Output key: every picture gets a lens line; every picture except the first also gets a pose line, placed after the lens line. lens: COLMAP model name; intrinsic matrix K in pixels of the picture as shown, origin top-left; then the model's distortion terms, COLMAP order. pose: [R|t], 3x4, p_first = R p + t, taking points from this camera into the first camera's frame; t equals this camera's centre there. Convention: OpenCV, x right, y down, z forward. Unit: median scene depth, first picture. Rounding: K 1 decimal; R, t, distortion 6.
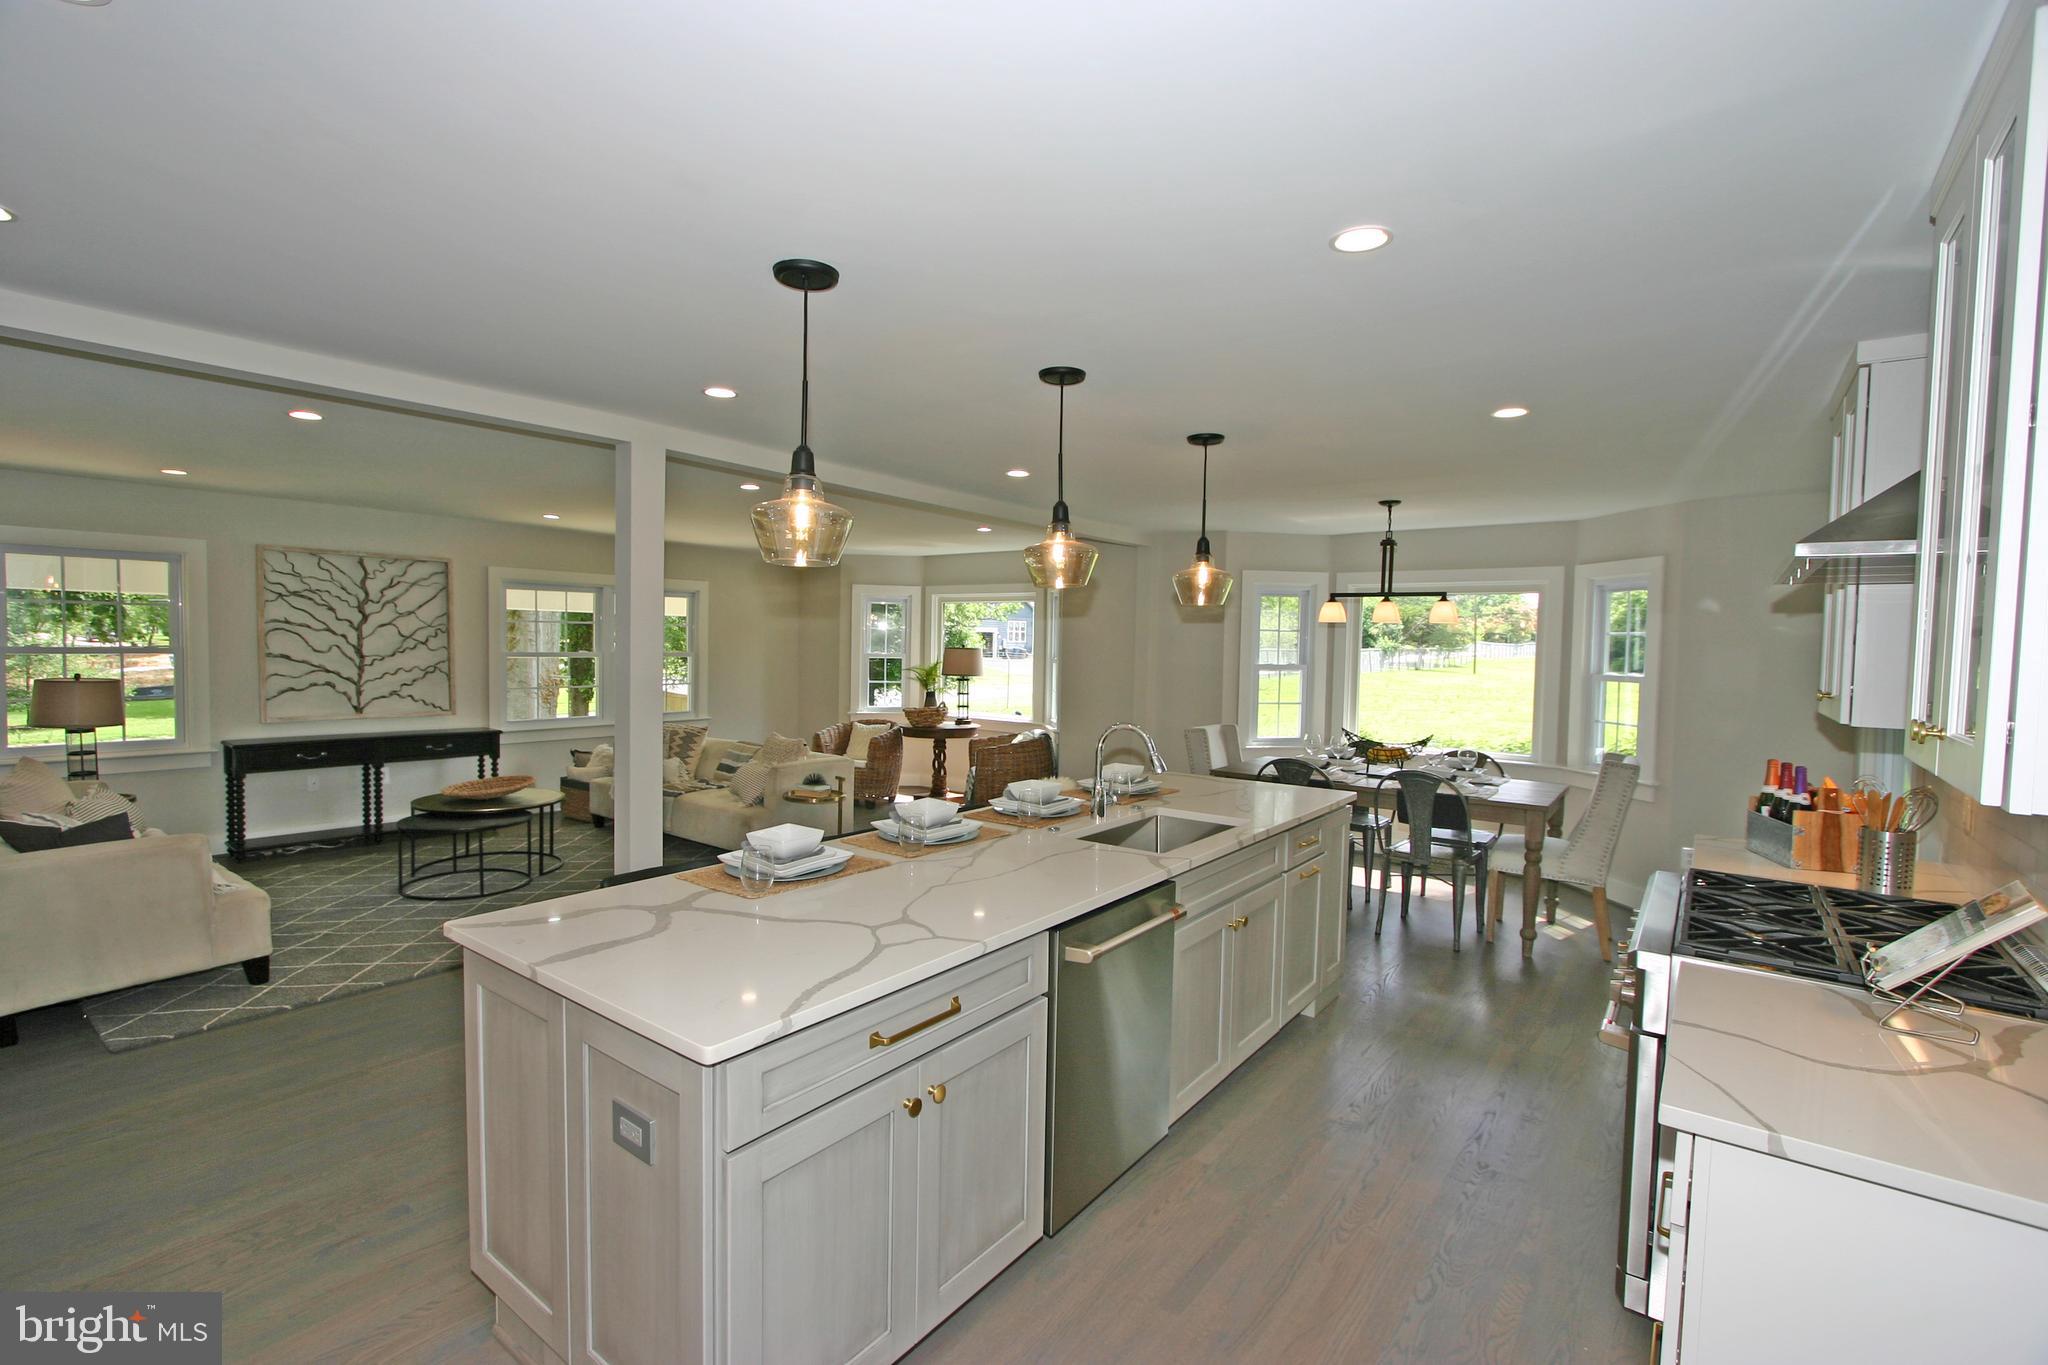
lens RADIAL K [[916.4, 0, 1019.7], [0, 916.4, 683.7], [0, 0, 1]] dist [-0.014319, 0.000115]
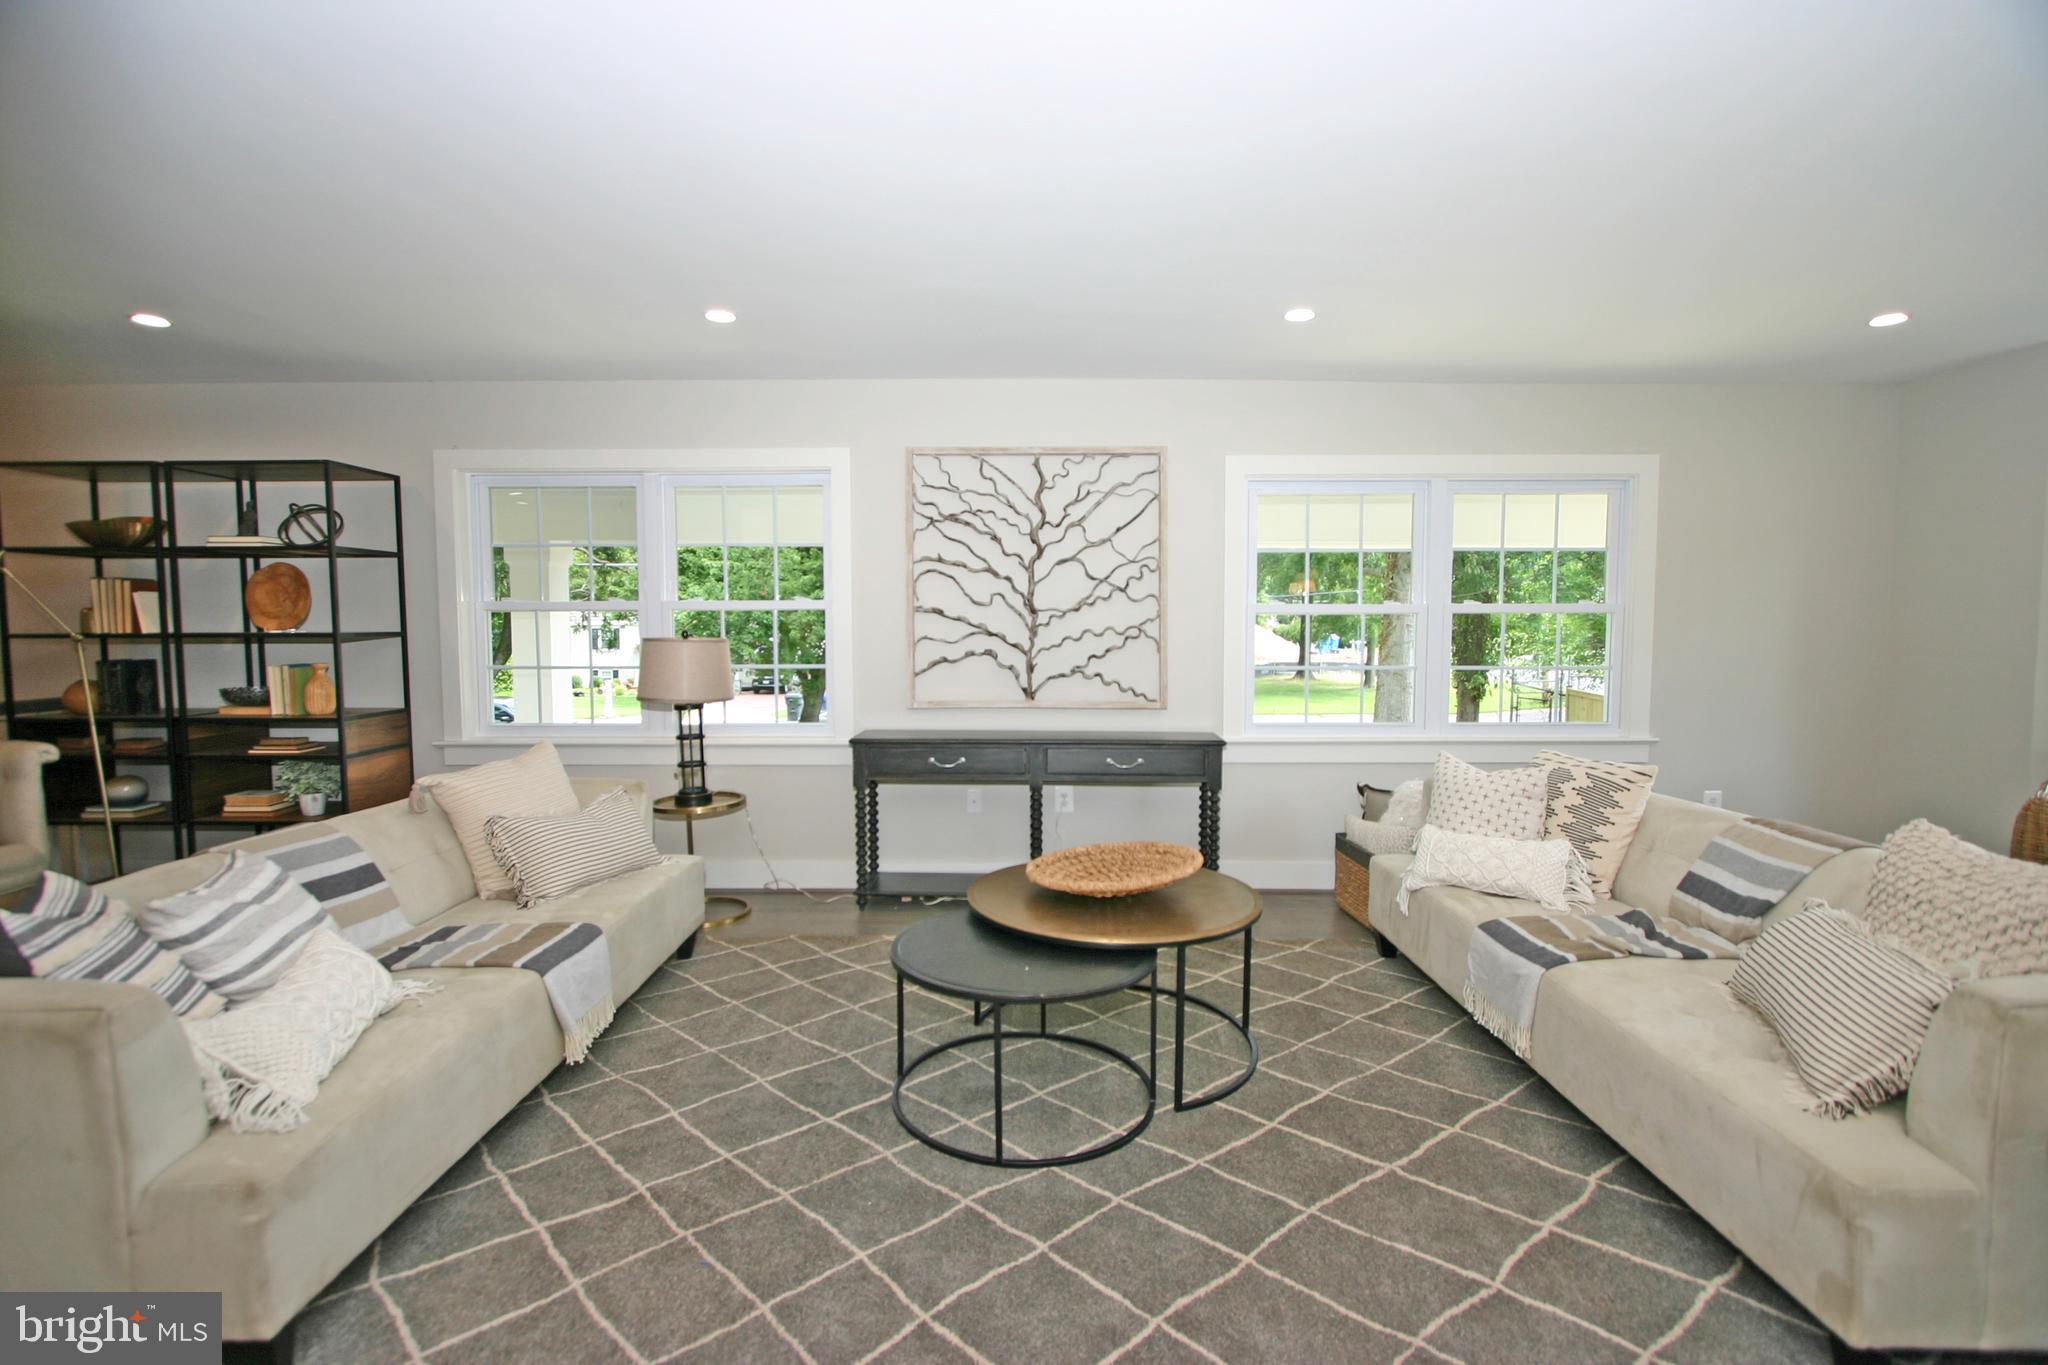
lens RADIAL K [[916.4, 0, 1019.7], [0, 916.4, 683.7], [0, 0, 1]] dist [-0.014319, 0.000115]
pose [[0.600525, 0.022836, -0.799280, -0.213595], [-0.023719, 0.999661, 0.010741, 0.014276], [0.799254, 0.012508, 0.600863, 0.606268]]
